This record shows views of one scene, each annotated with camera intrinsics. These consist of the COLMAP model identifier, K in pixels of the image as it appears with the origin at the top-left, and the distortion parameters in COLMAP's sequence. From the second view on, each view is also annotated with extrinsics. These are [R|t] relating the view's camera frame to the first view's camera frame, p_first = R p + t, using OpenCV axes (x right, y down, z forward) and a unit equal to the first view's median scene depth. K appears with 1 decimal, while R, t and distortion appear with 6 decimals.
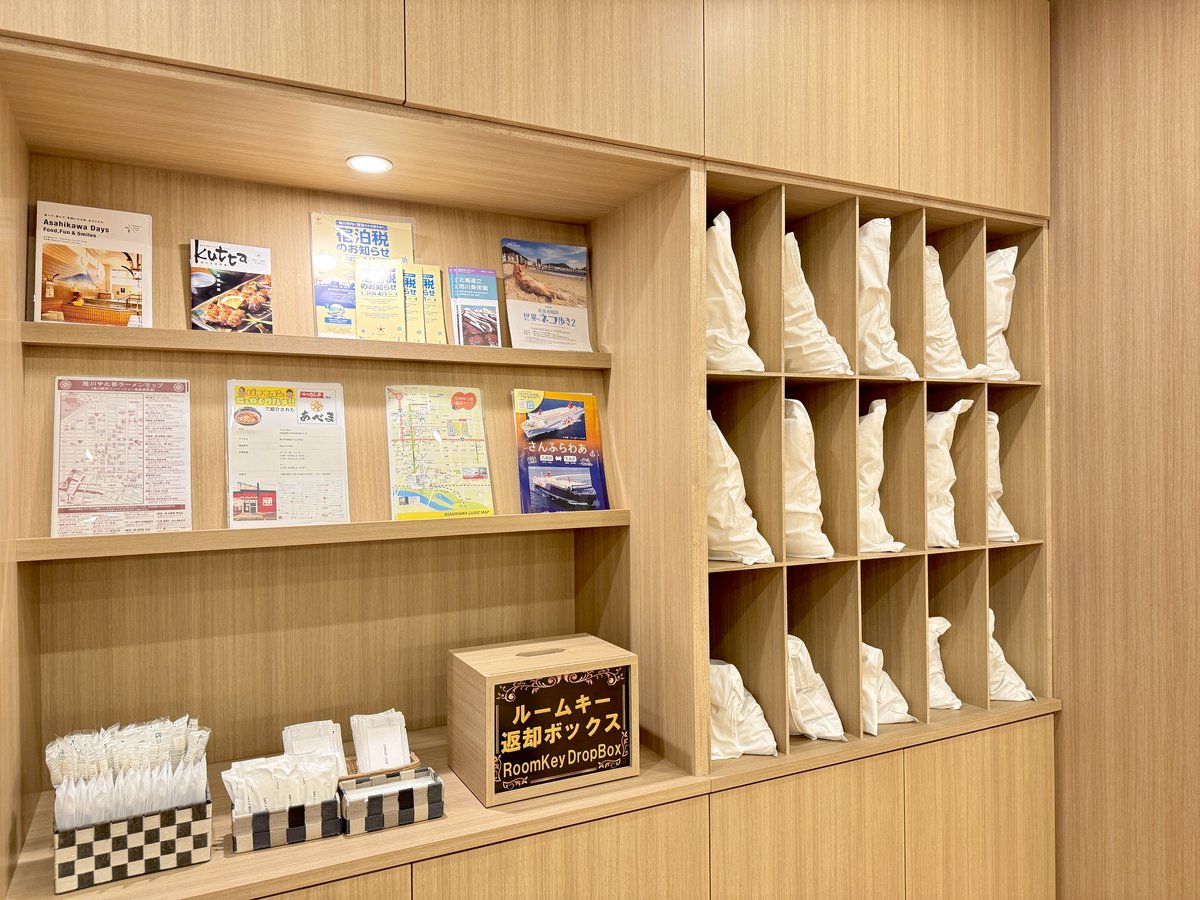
lens RADIAL K [[817.5, 0, 600.0], [0, 817.5, 450.0], [0, 0, 1]] dist [0.081547, -0.110286]
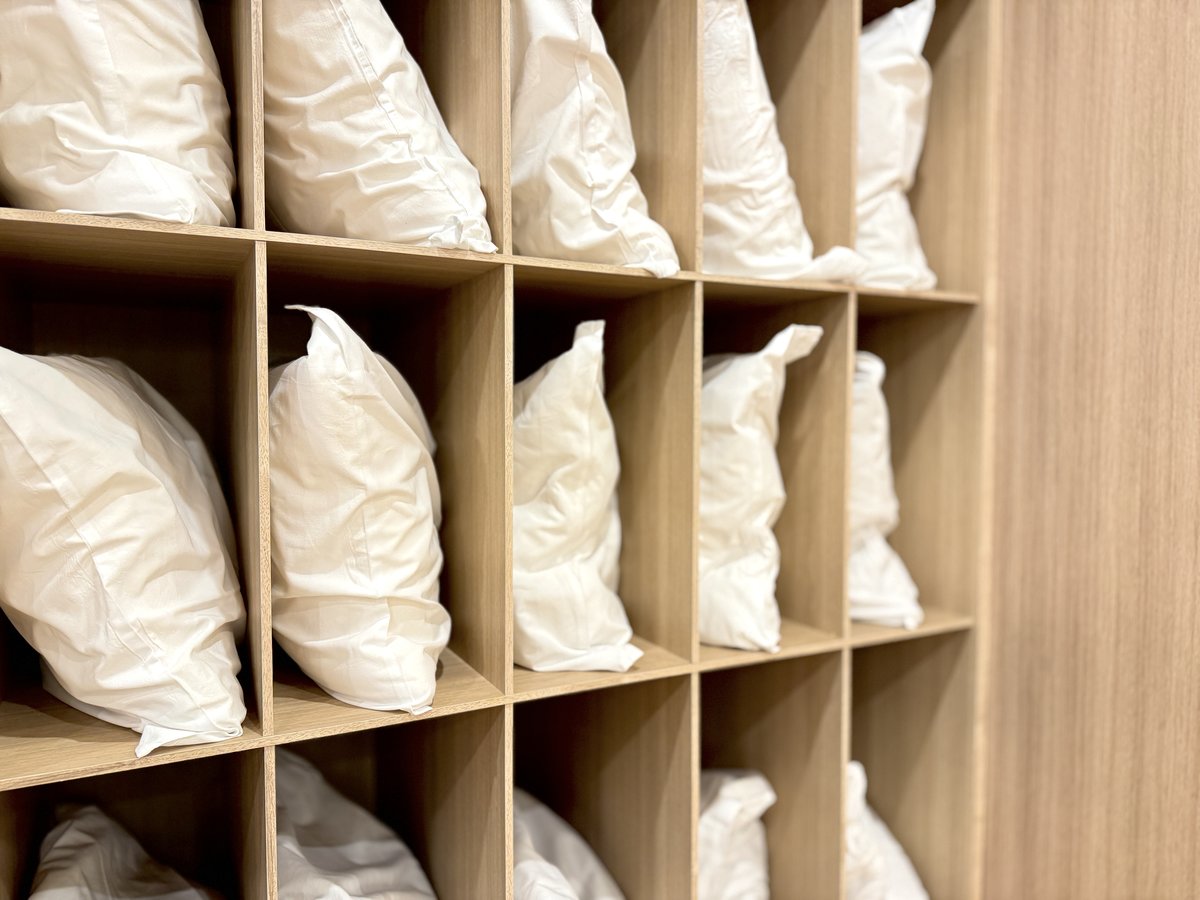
lens RADIAL K [[819.2, 0, 600.0], [0, 819.2, 450.0], [0, 0, 1]] dist [0.076525, -0.097663]
pose [[0.999921, 0.010323, 0.007197, 0.329097], [-0.010640, 0.998910, 0.045449, -0.012808], [-0.006720, -0.045522, 0.998941, 0.547265]]
